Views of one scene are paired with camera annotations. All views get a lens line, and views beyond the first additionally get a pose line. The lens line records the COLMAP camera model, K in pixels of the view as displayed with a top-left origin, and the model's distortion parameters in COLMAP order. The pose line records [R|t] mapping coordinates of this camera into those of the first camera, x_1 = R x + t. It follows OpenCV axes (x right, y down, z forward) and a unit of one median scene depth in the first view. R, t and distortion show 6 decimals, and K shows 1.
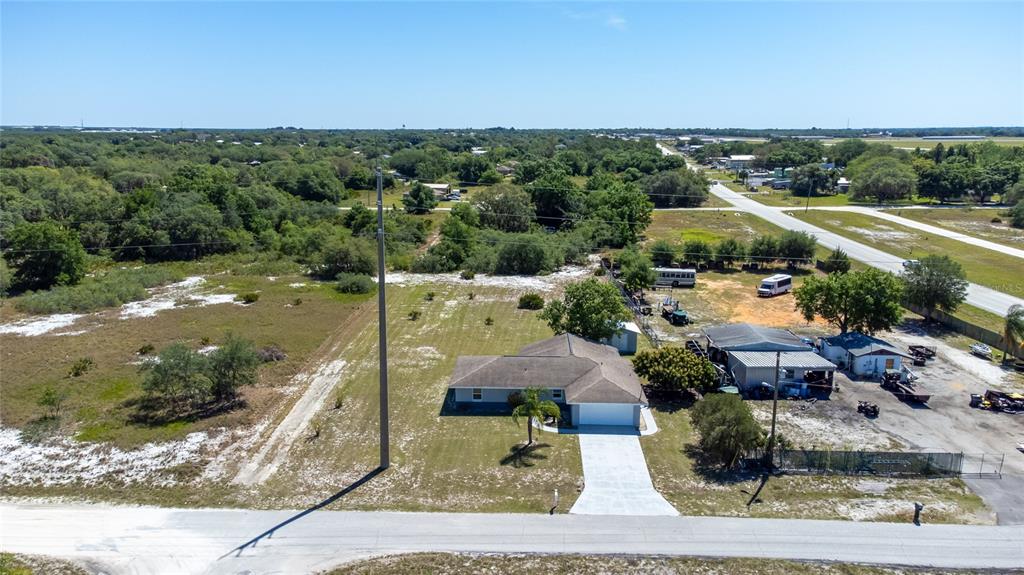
lens RADIAL K [[752.9, 0, 508.2], [0, 752.9, 290.2], [0, 0, 1]] dist [0.041101, 0.006930]
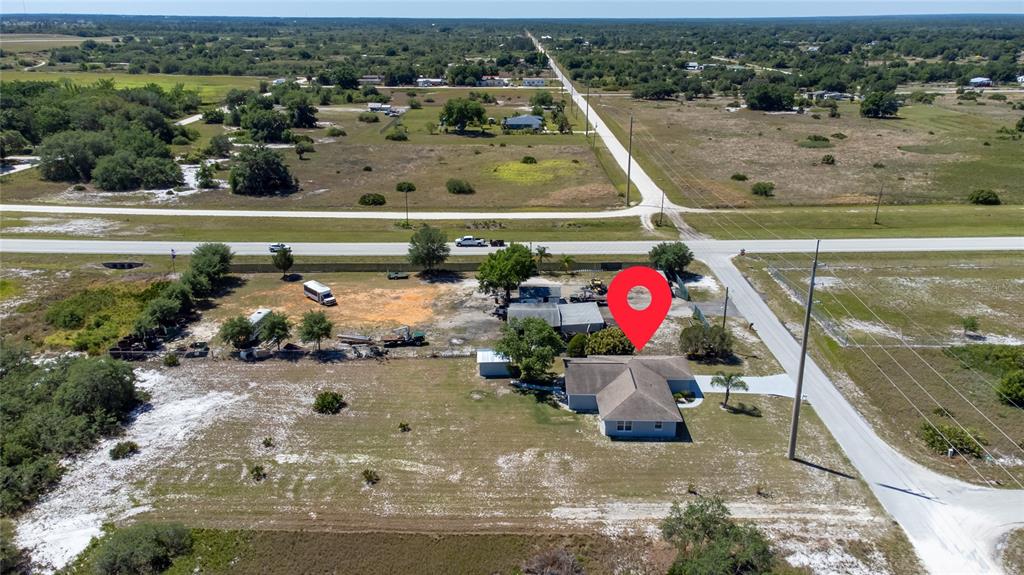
lens RADIAL K [[752.9, 0, 508.2], [0, 752.9, 290.2], [0, 0, 1]] dist [0.041101, 0.006930]
pose [[-0.017377, -0.339181, 0.940560, -1.148000], [0.210942, 0.918285, 0.335046, -0.537294], [-0.977344, 0.204226, 0.055591, 1.131831]]
